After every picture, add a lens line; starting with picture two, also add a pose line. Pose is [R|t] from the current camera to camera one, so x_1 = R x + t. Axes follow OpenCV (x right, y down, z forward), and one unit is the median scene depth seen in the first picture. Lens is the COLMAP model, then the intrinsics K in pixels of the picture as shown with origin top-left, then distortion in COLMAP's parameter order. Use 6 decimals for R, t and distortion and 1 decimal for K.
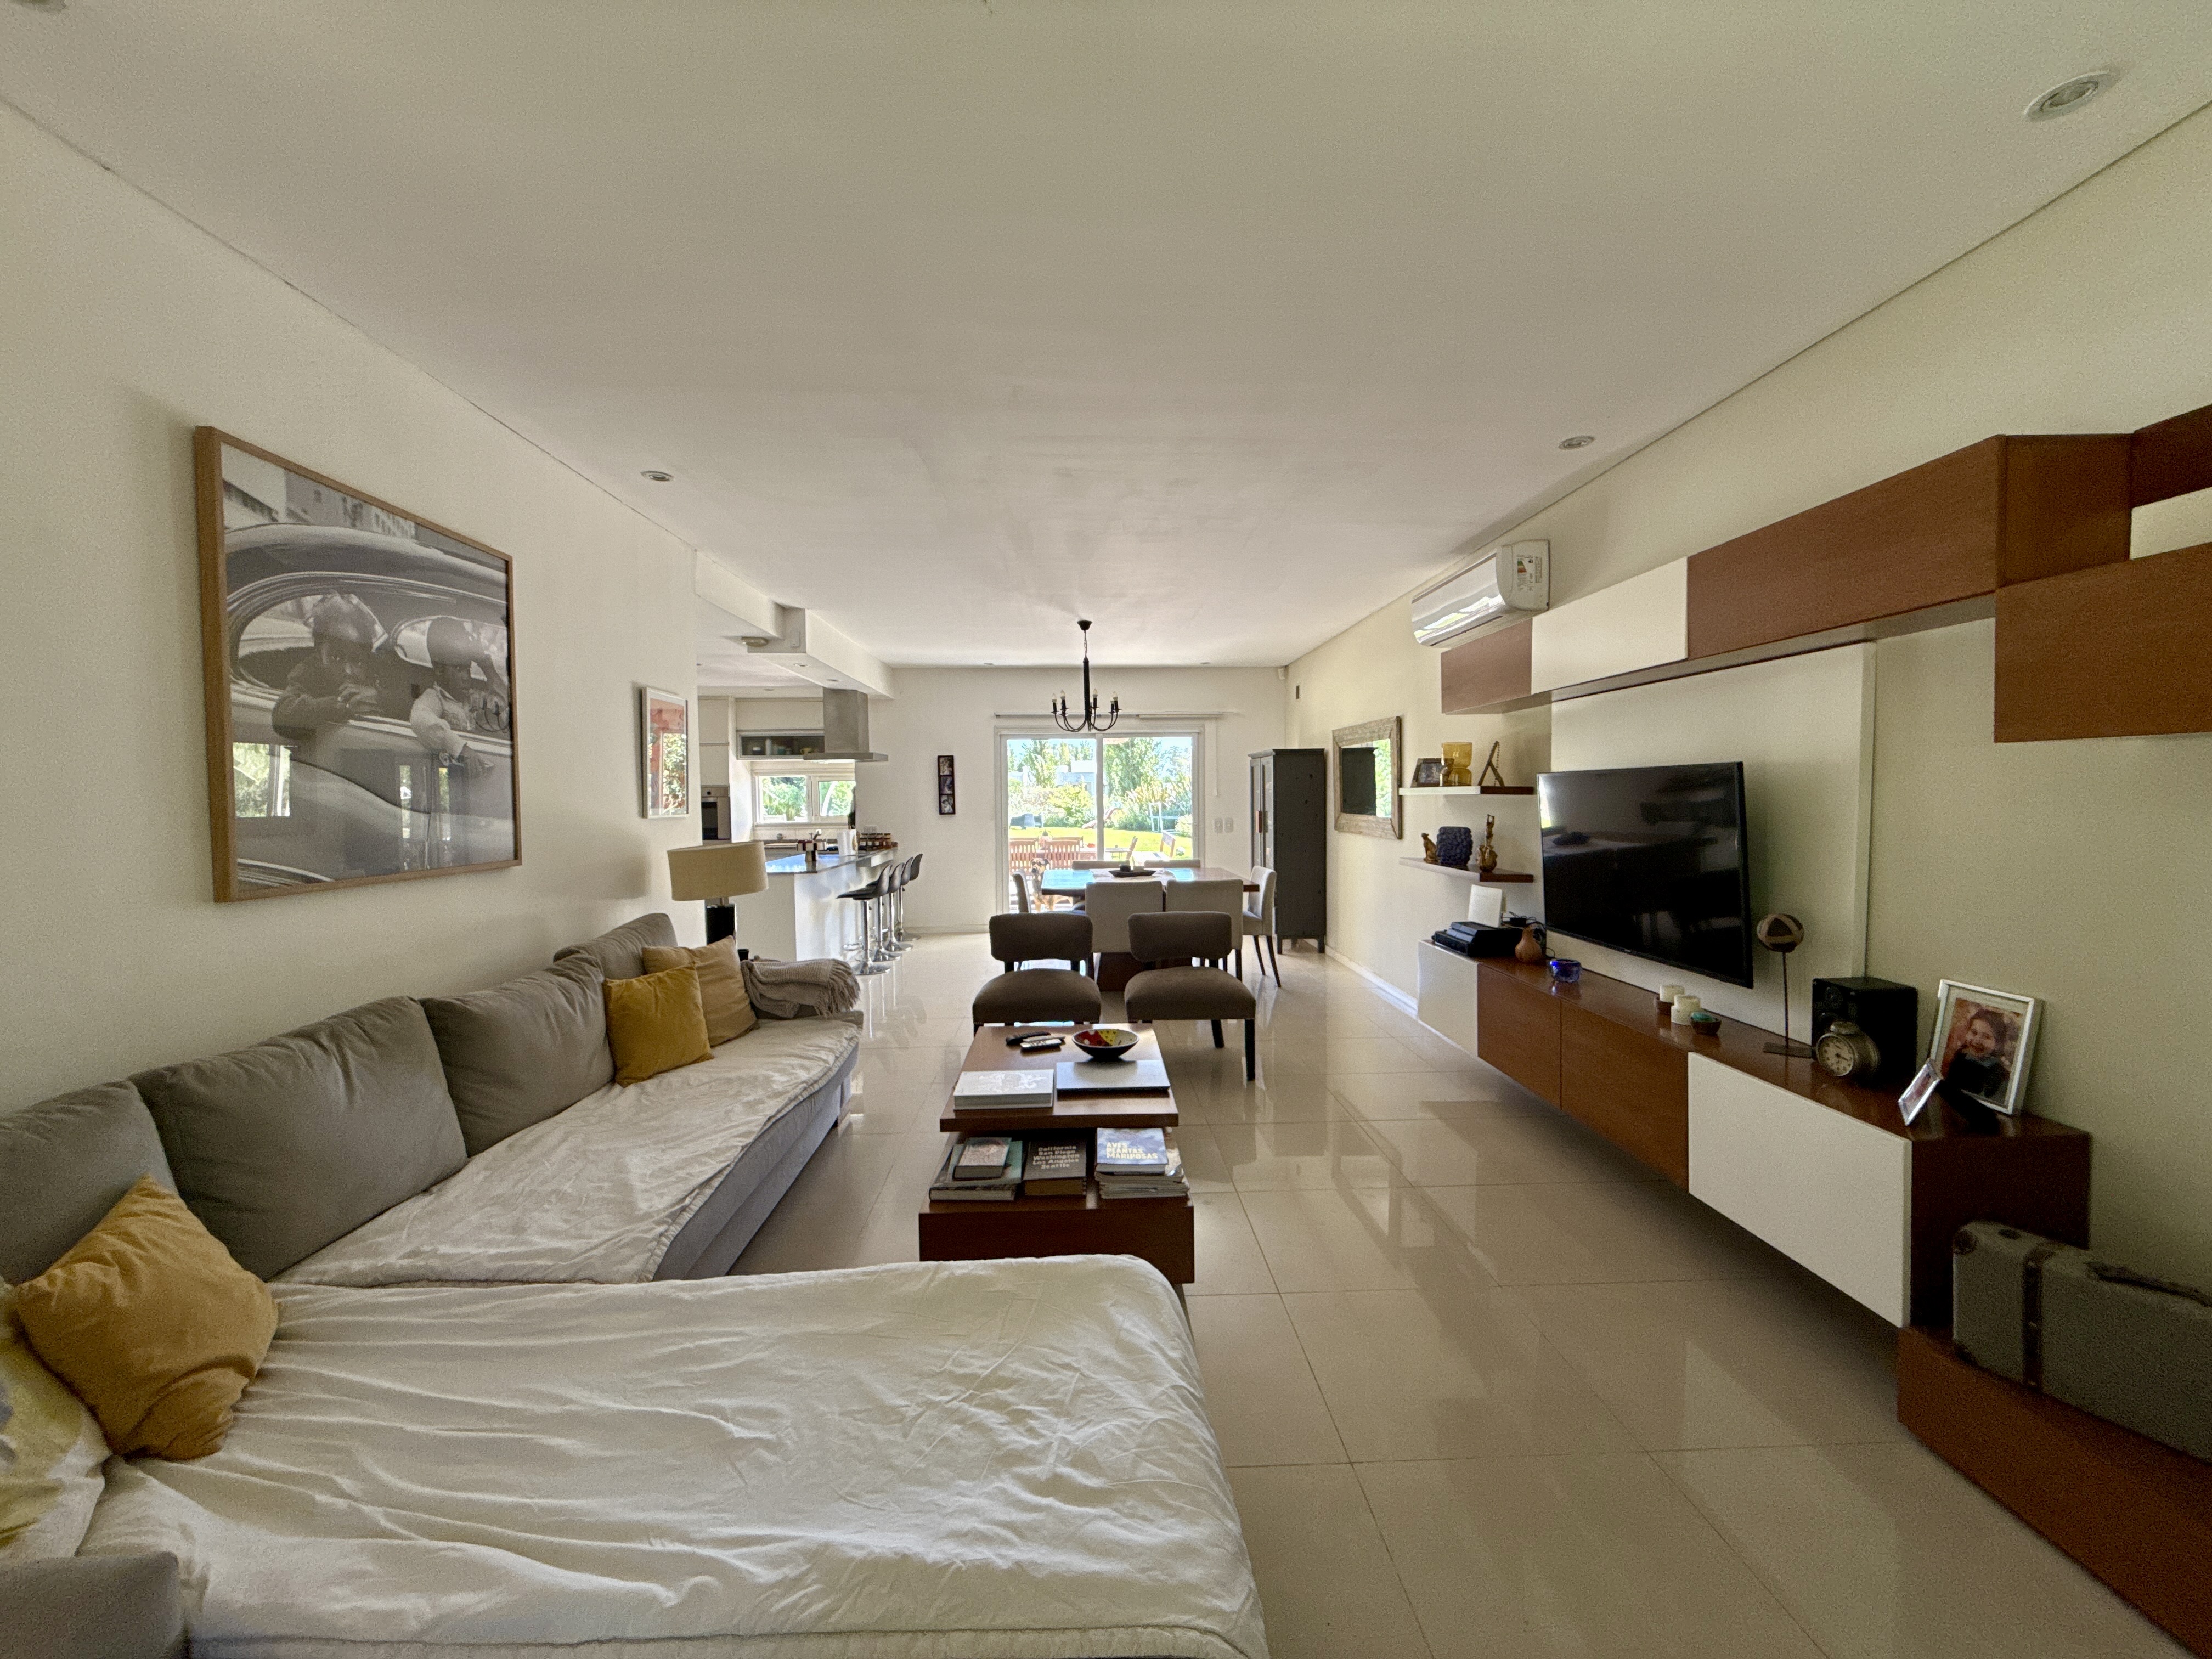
lens RADIAL K [[878.6, 0, 1103.9], [0, 878.6, 830.1], [0, 0, 1]] dist [0.000268, 0.000124]
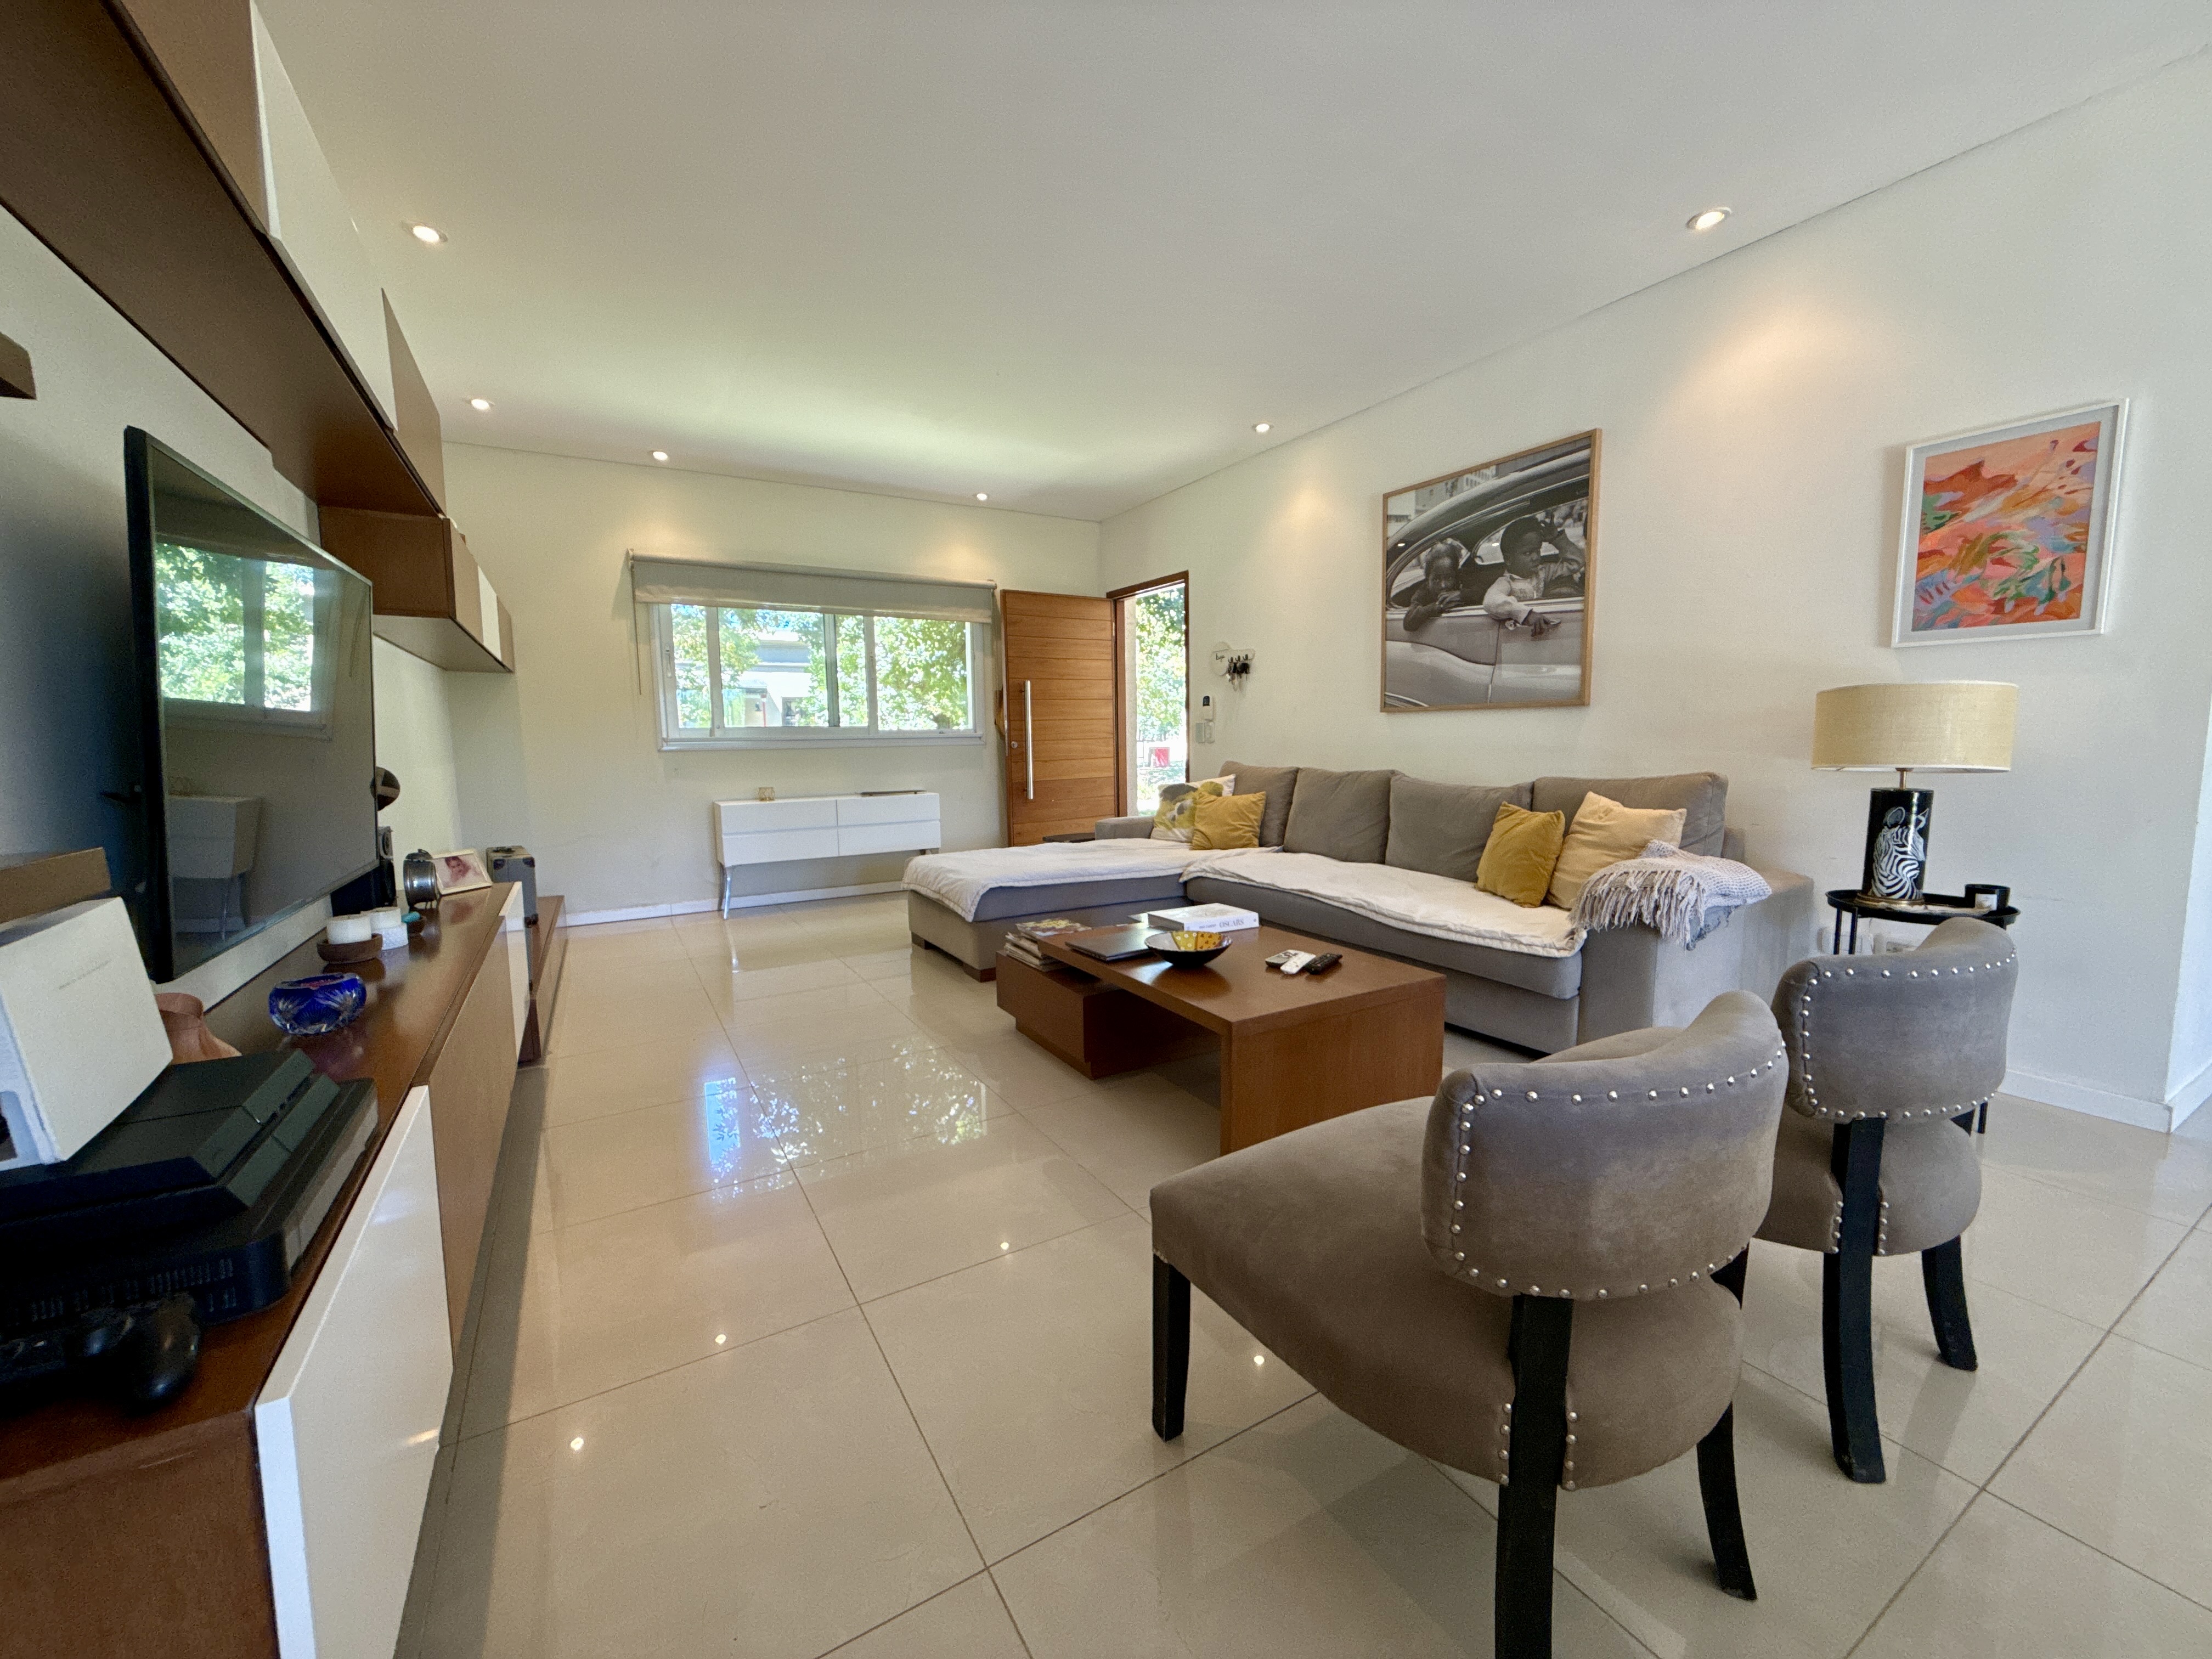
lens RADIAL K [[878.6, 0, 1100.9], [0, 878.6, 838.1], [0, 0, 1]] dist [0.000268, 0.000124]
pose [[-0.878248, 0.082757, -0.470990, 0.482246], [0.008644, 0.987498, 0.157393, 0.027674], [0.478127, 0.134159, -0.867984, 1.806357]]
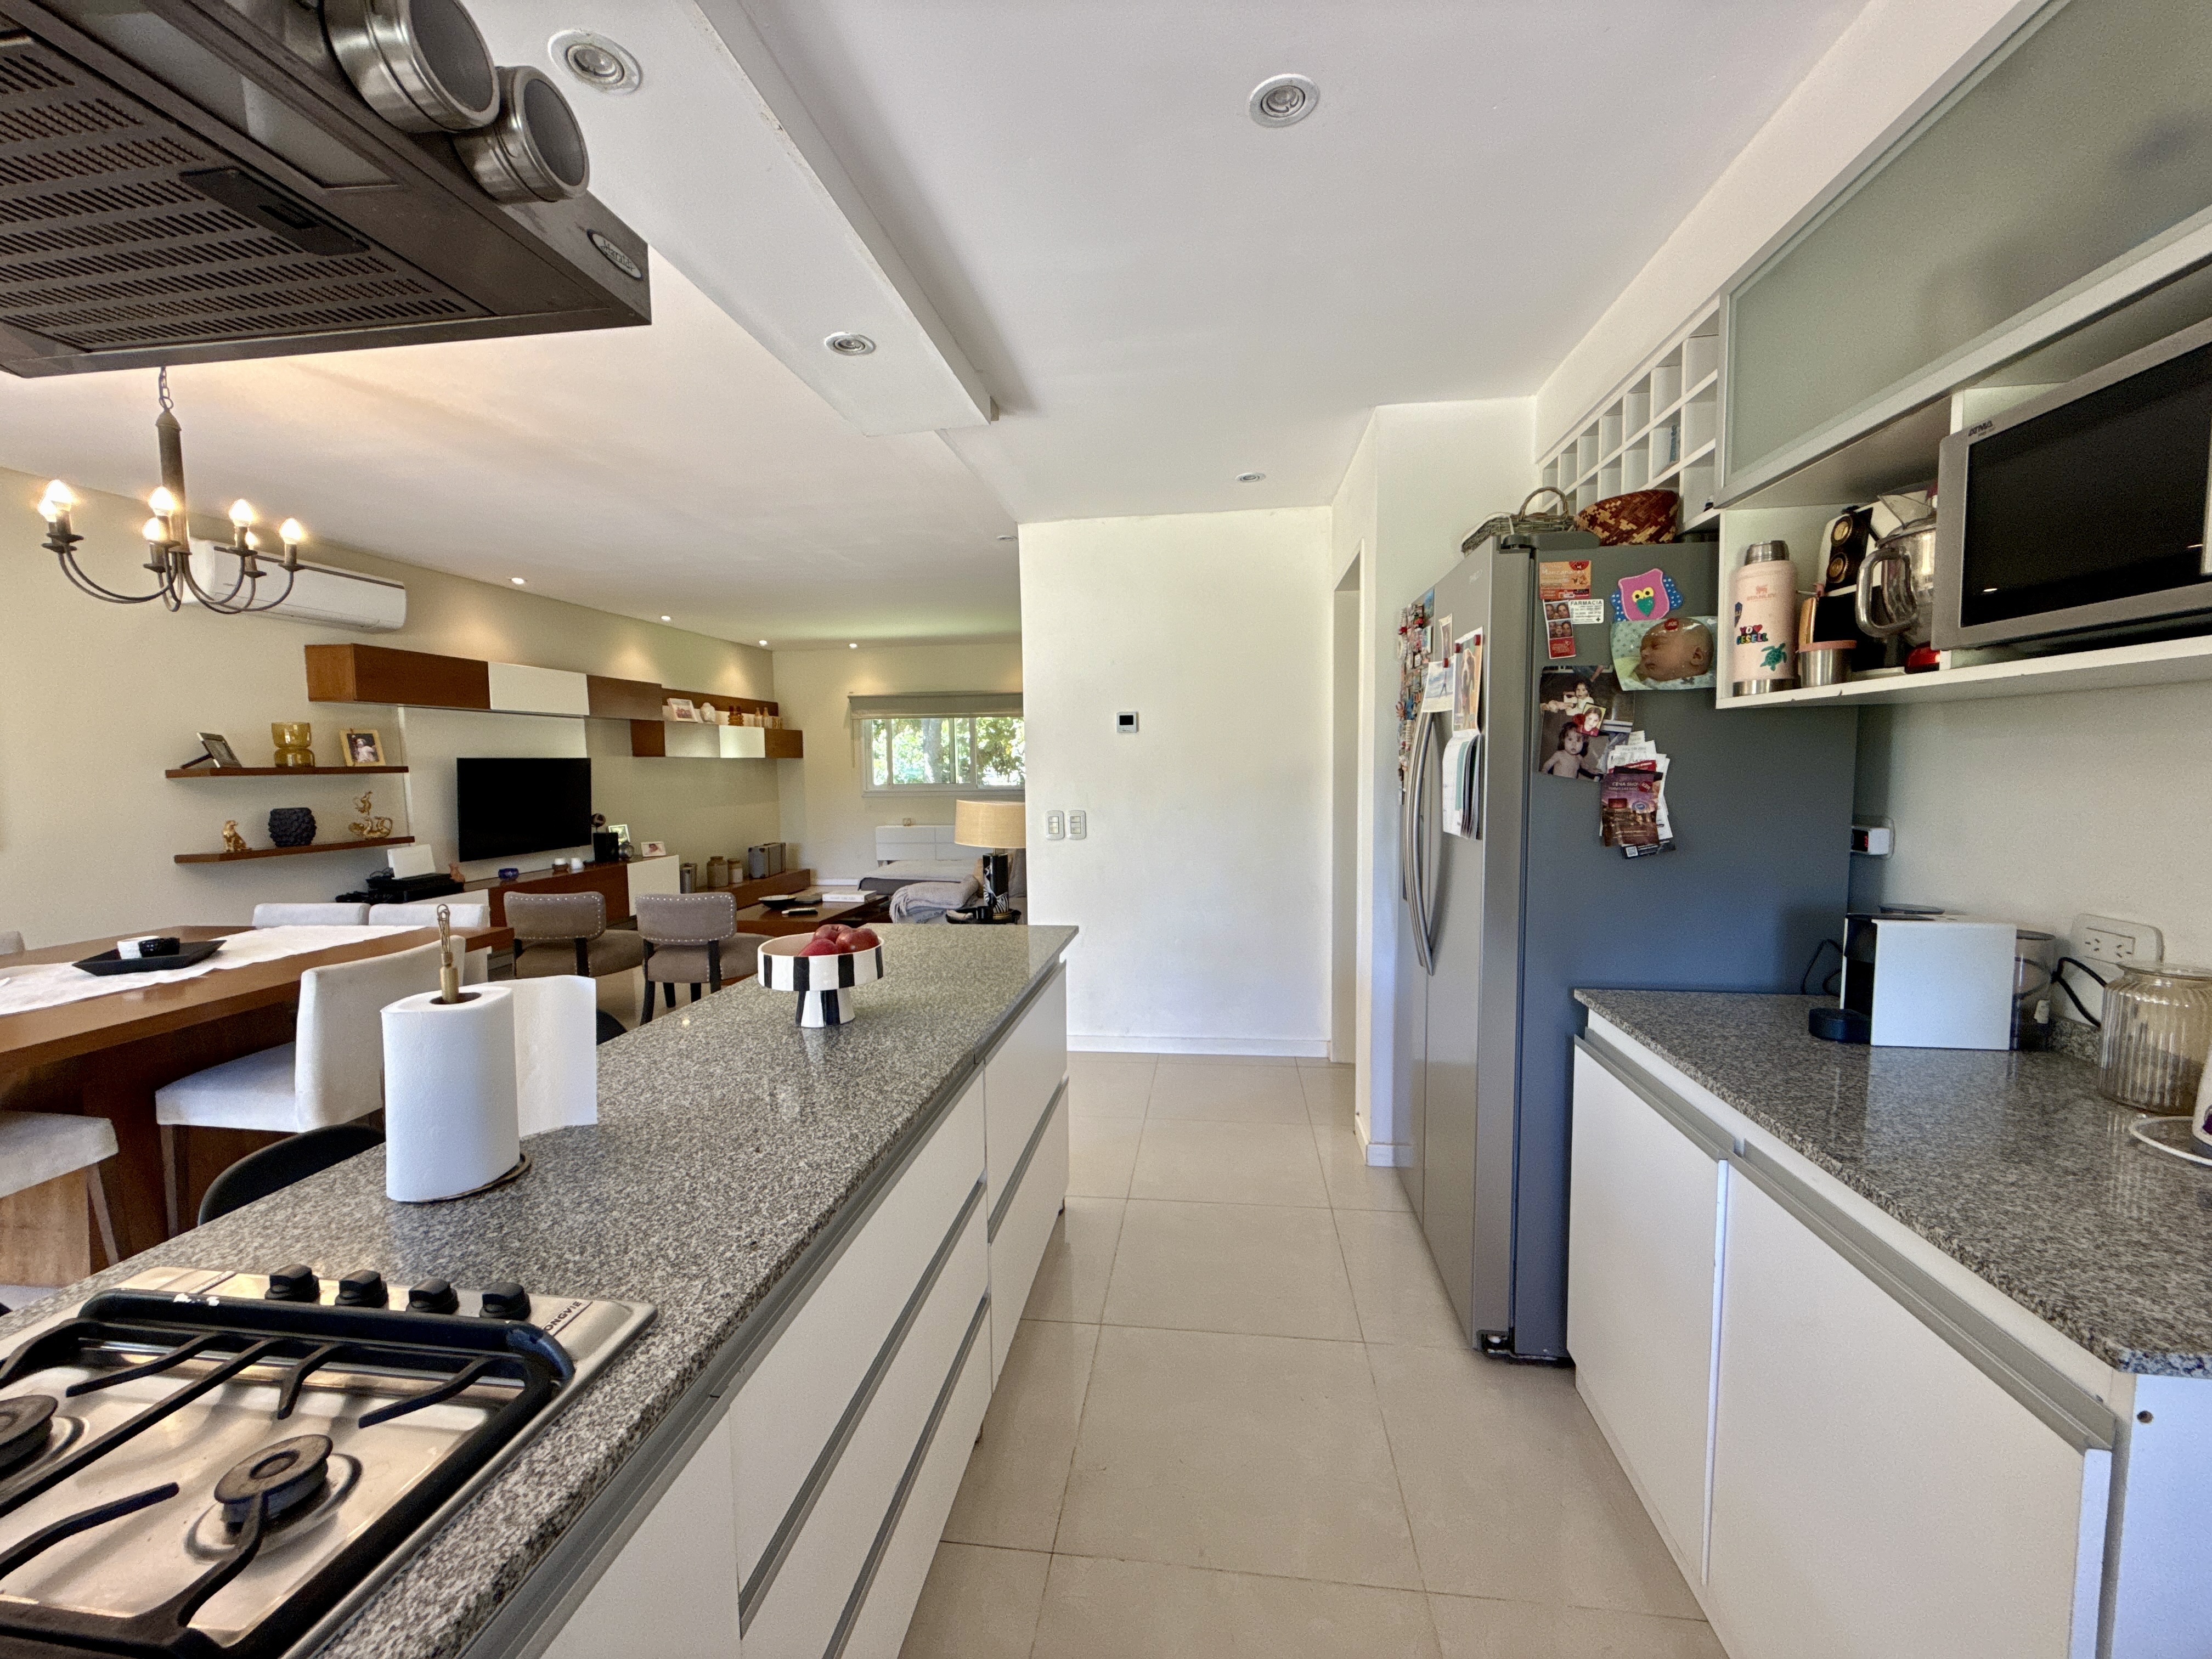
lens RADIAL K [[878.6, 0, 1104.9], [0, 878.6, 817.9], [0, 0, 1]] dist [0.000268, 0.000124]
pose [[-0.985286, 0.016789, 0.170085, -1.091175], [0.034165, 0.994425, 0.099759, -0.097396], [-0.167462, 0.104102, -0.980367, 2.956124]]
